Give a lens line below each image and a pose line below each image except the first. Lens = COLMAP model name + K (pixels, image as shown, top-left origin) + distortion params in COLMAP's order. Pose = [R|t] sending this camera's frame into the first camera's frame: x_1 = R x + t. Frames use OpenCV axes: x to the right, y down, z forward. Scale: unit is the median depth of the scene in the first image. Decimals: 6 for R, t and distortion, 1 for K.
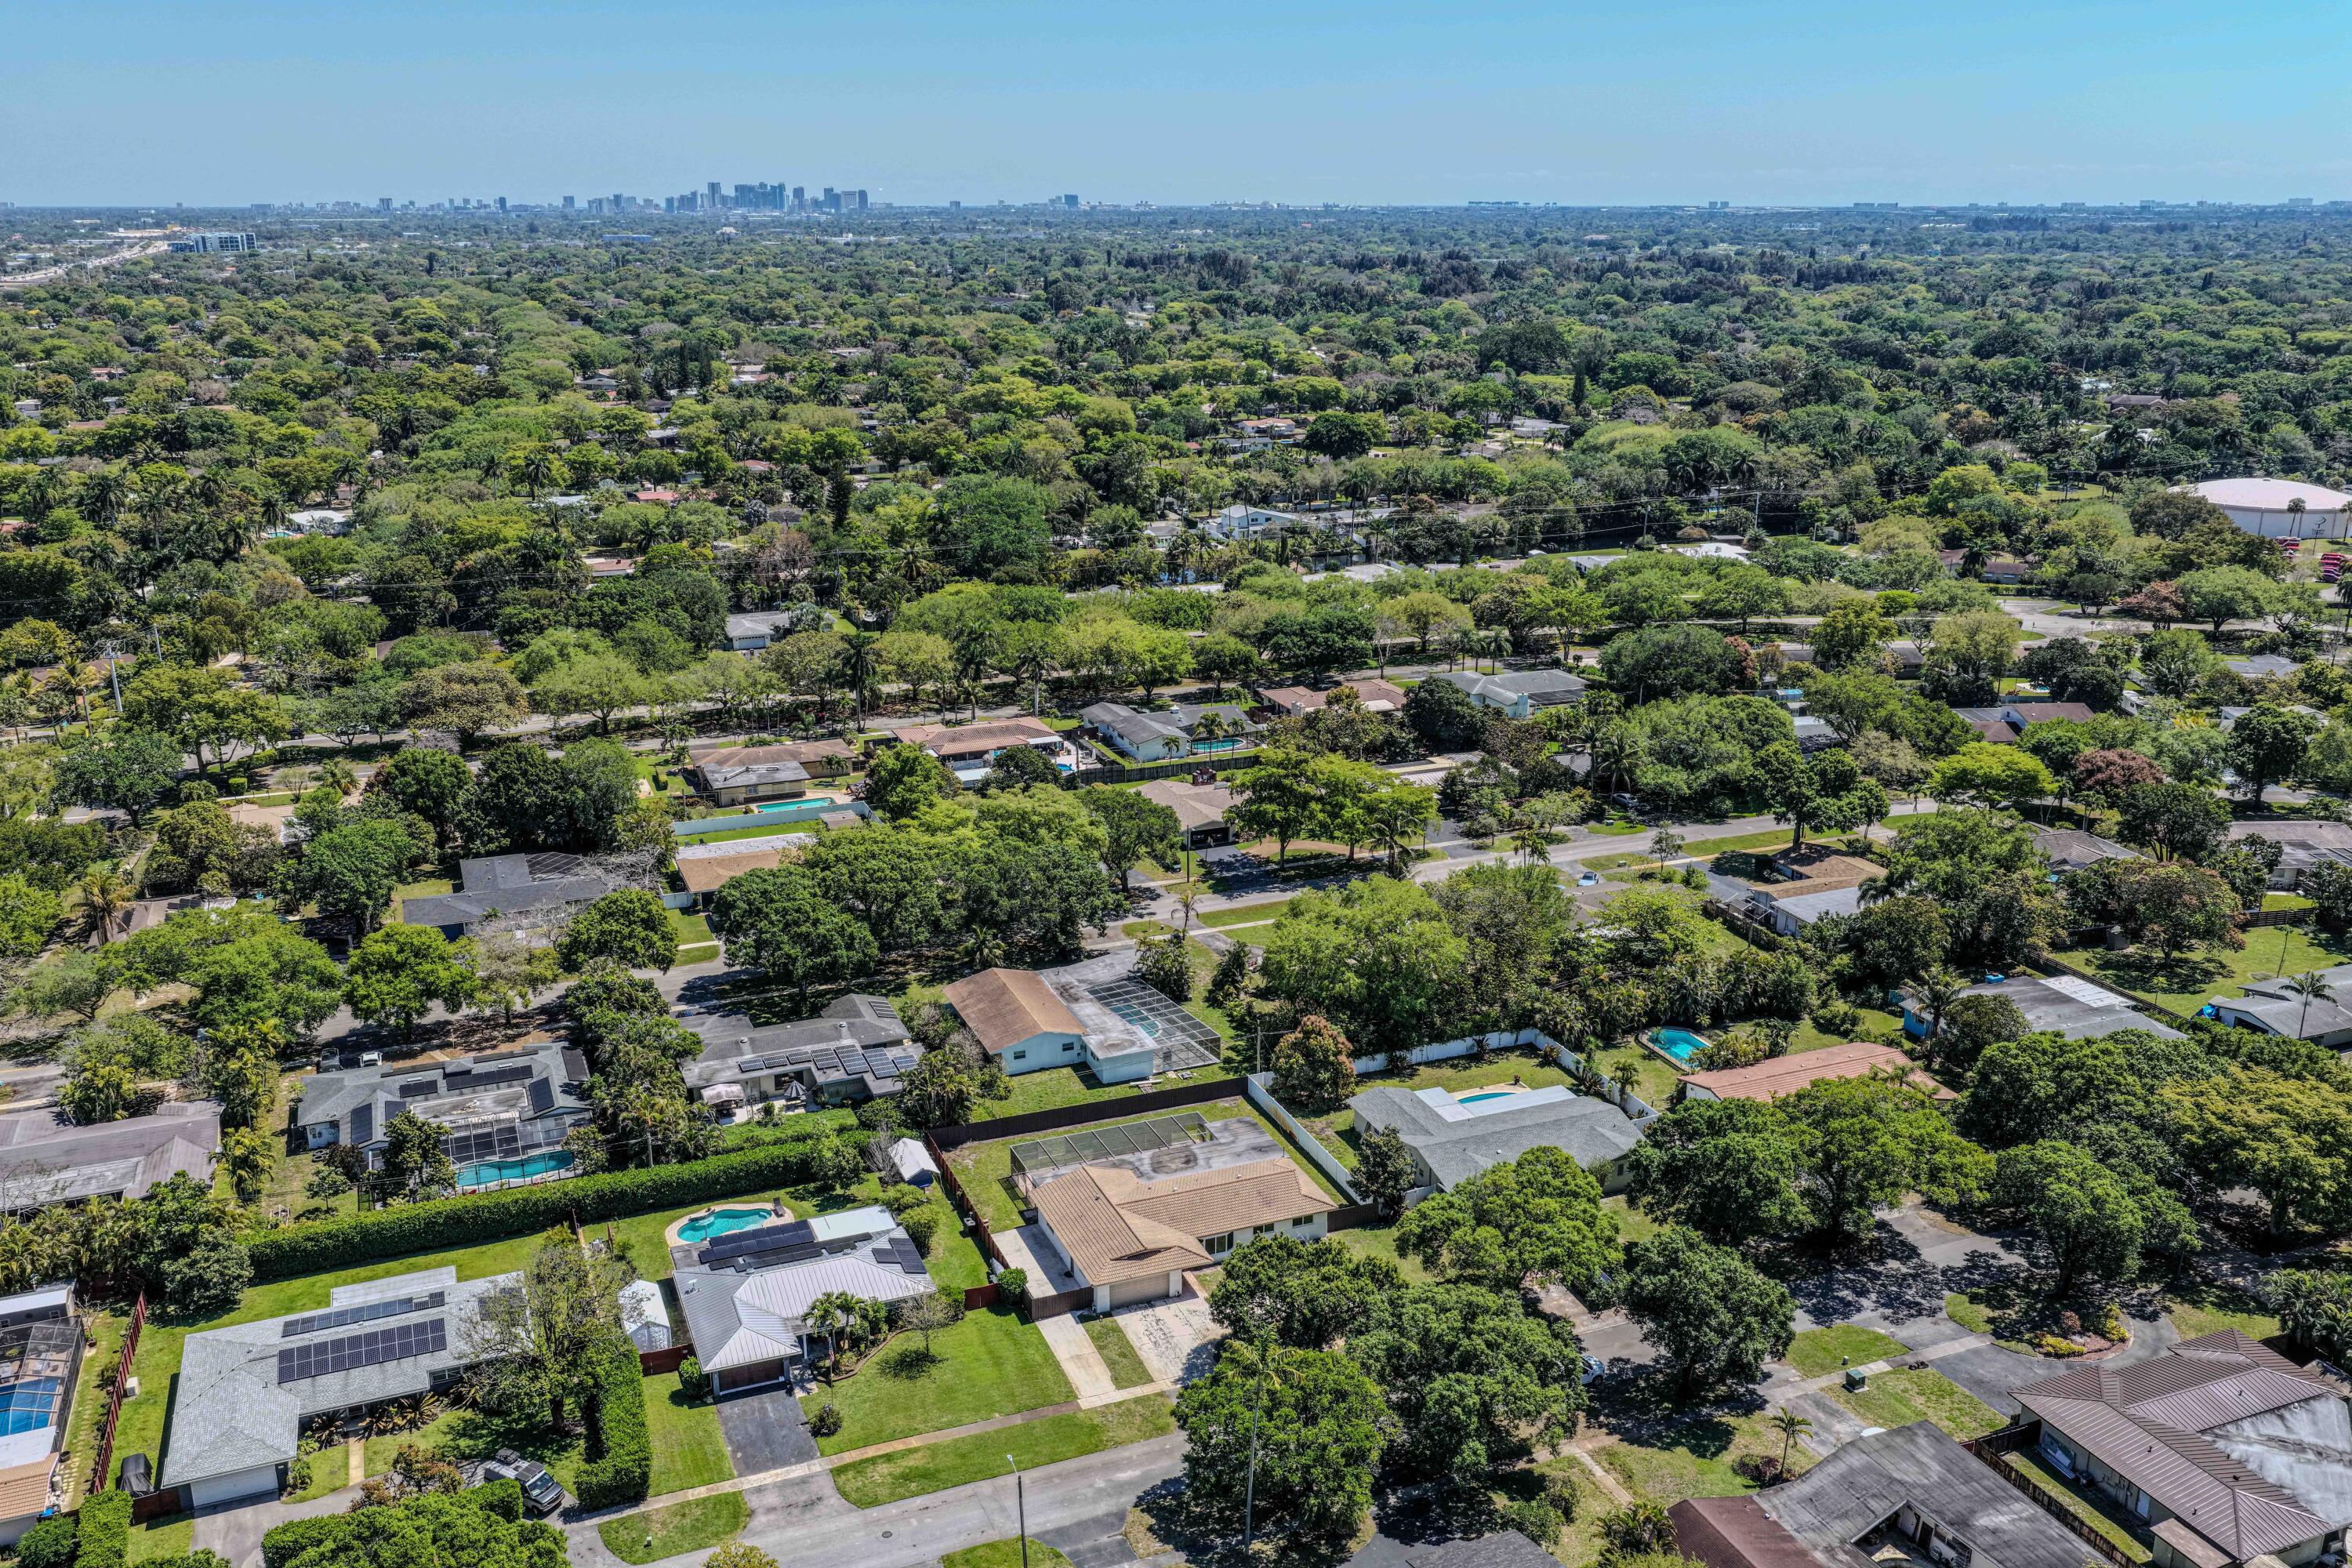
lens RADIAL K [[1952.1, 0, 1174.5], [0, 1952.1, 790.8], [0, 0, 1]] dist [-0.018465, 0.046203]
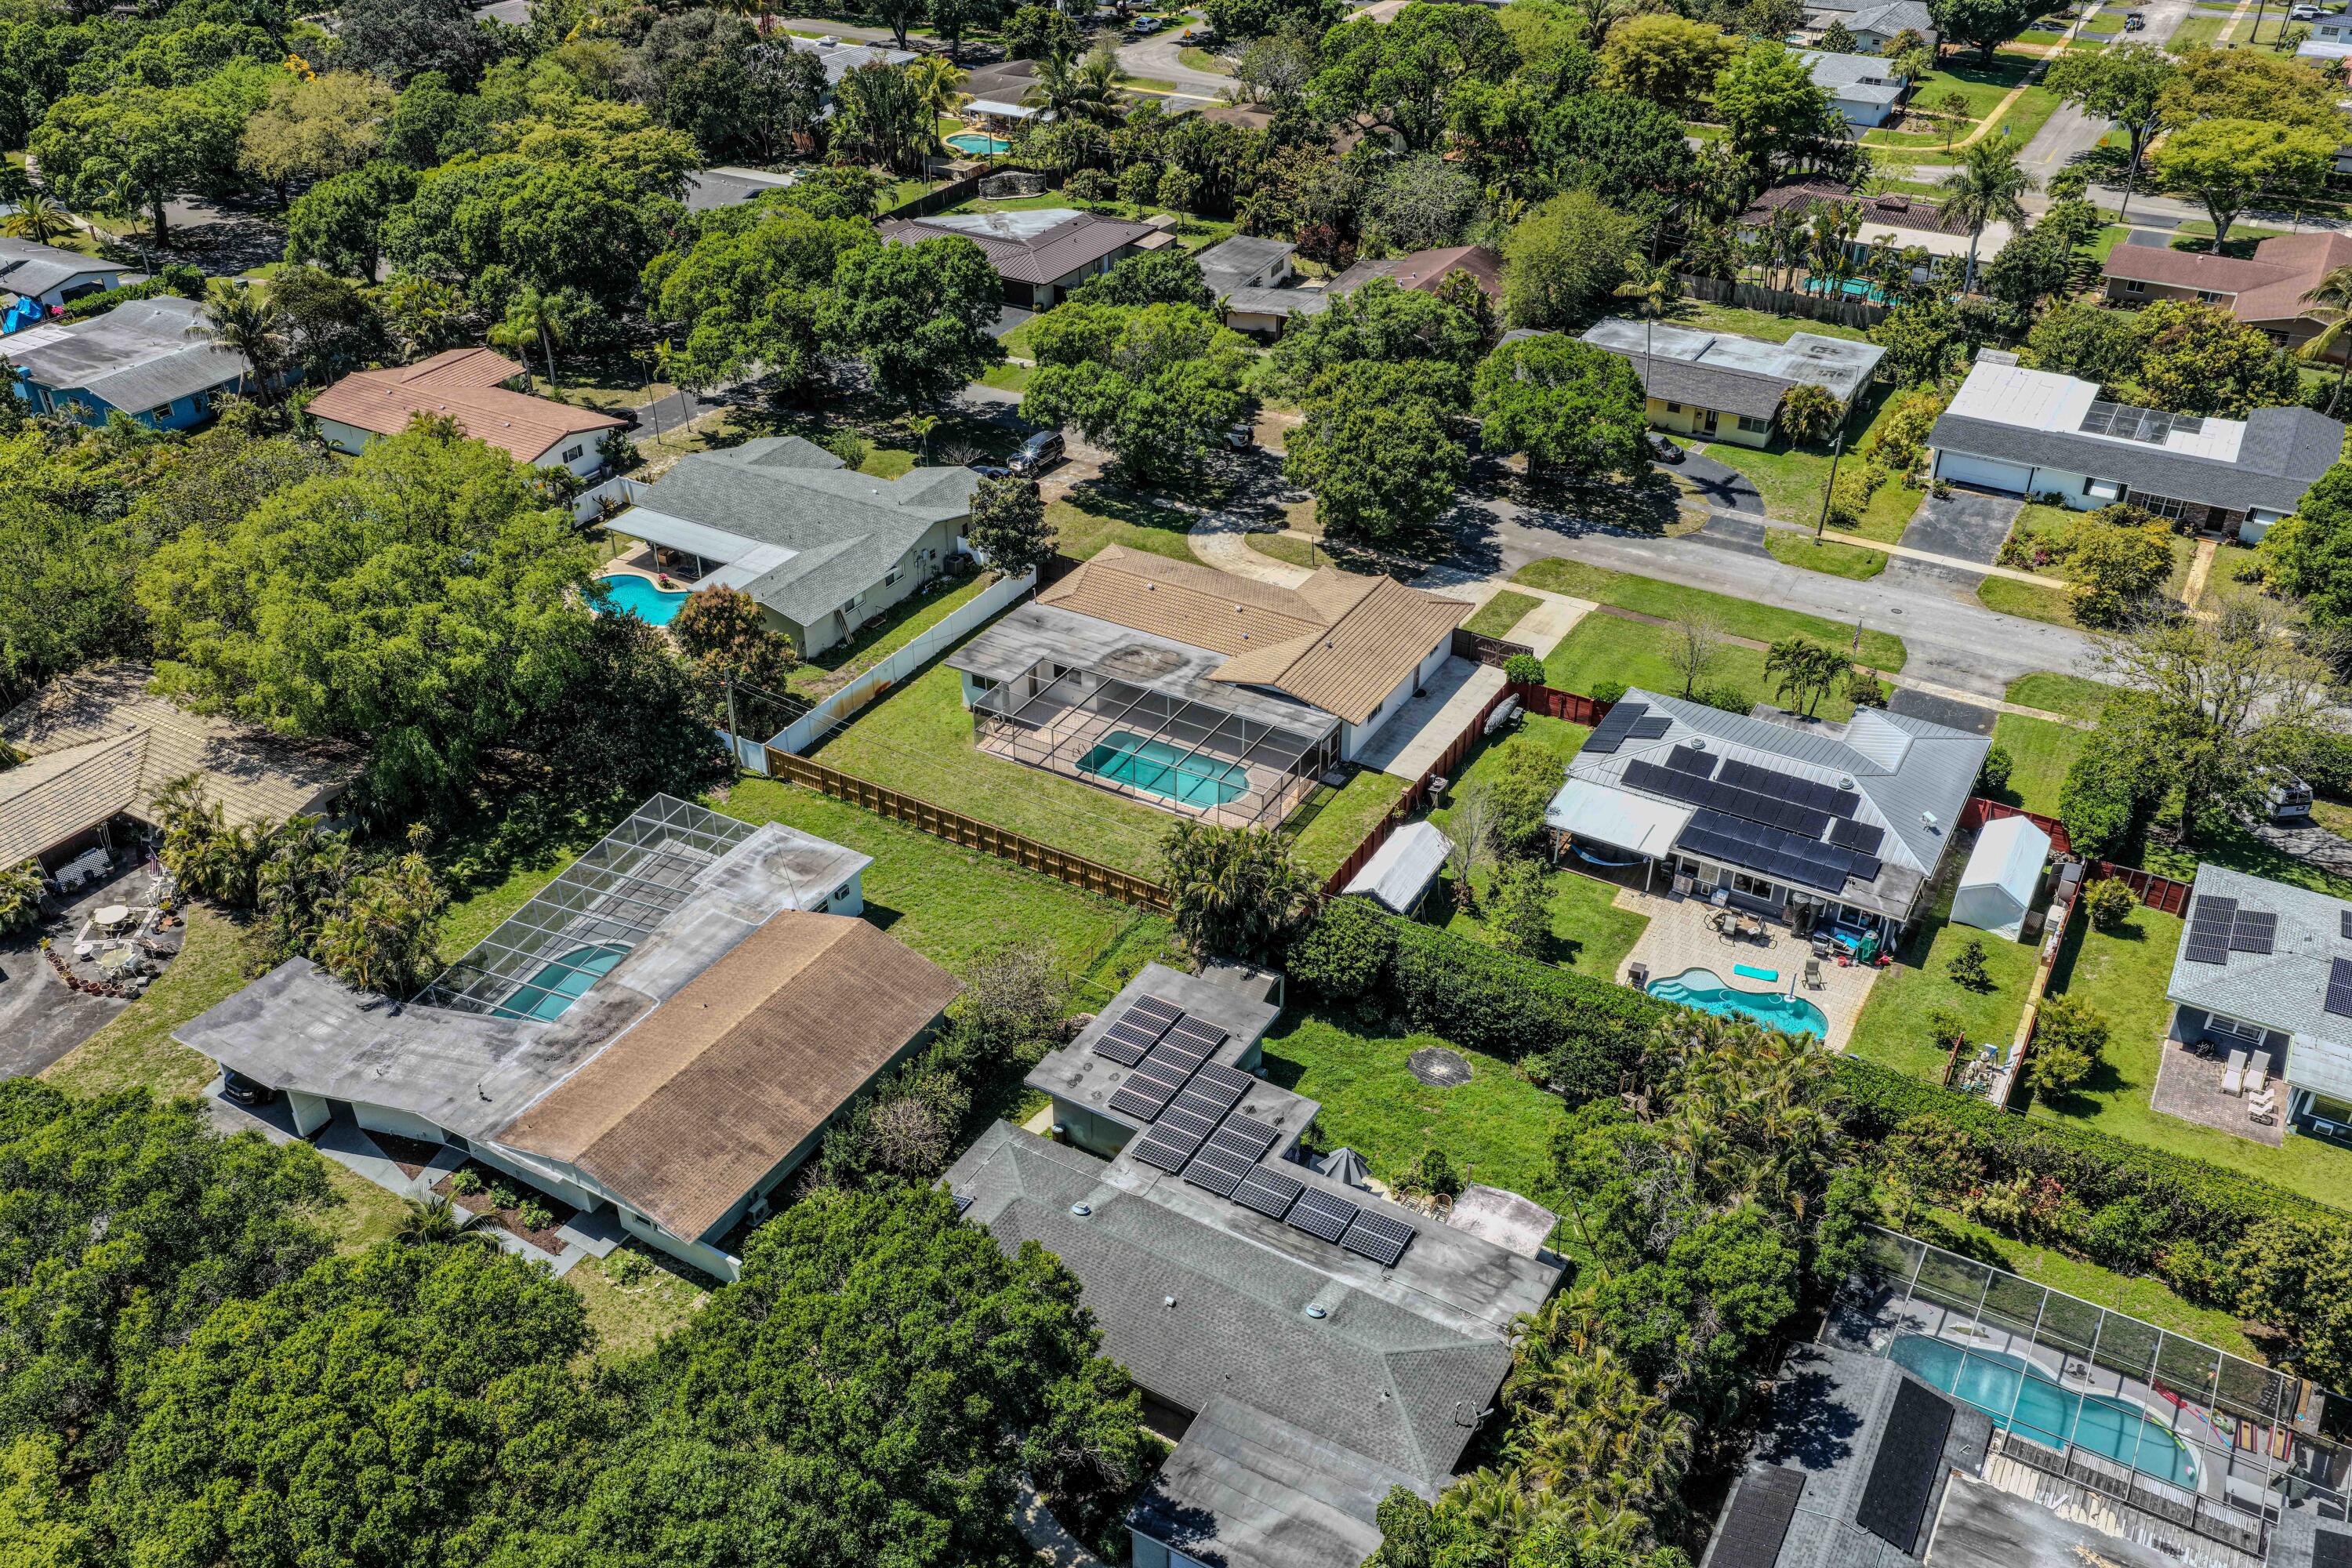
lens RADIAL K [[1952.1, 0, 1174.5], [0, 1952.1, 790.8], [0, 0, 1]] dist [-0.018465, 0.046203]
pose [[-0.610314, -0.427364, 0.666991, -0.436460], [0.234698, 0.706635, 0.667520, -0.200612], [-0.756593, 0.563938, -0.330968, 1.173738]]
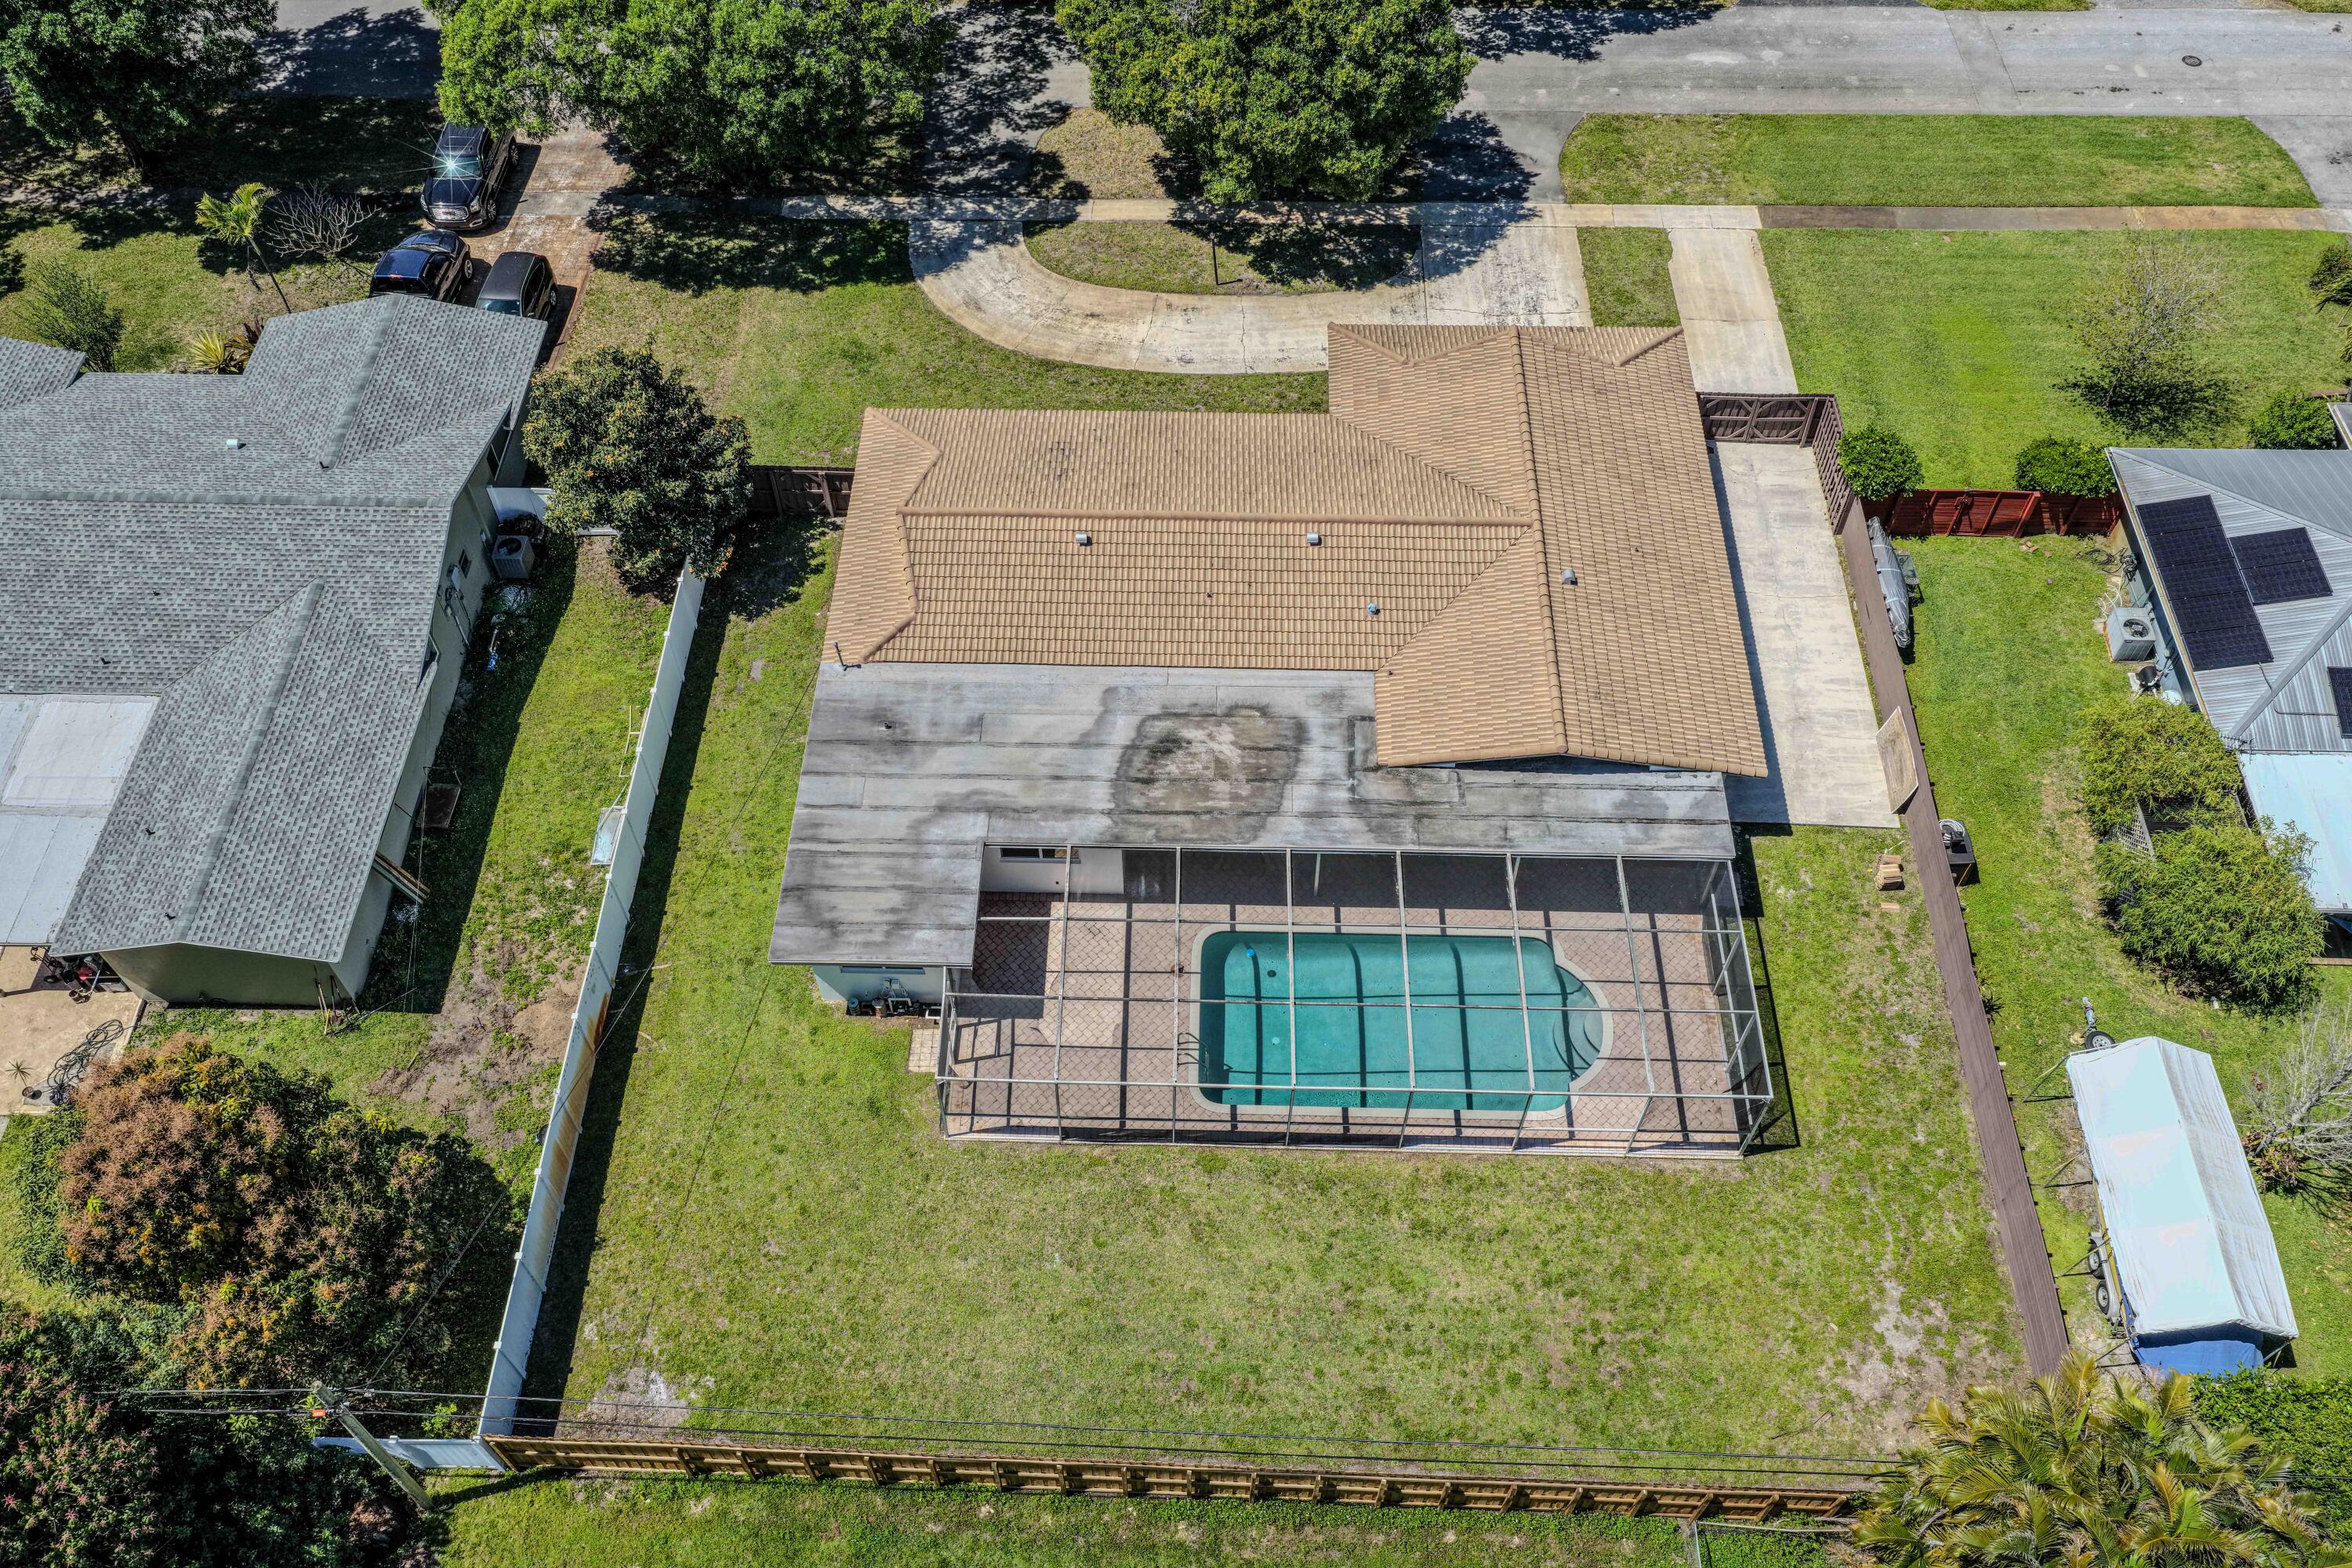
lens RADIAL K [[1952.1, 0, 1174.5], [0, 1952.1, 790.8], [0, 0, 1]] dist [-0.018465, 0.046203]
pose [[-0.916135, -0.318793, 0.243039, -0.061091], [0.125317, 0.348137, 0.929030, -0.062825], [-0.380779, 0.881574, -0.278990, 1.031560]]
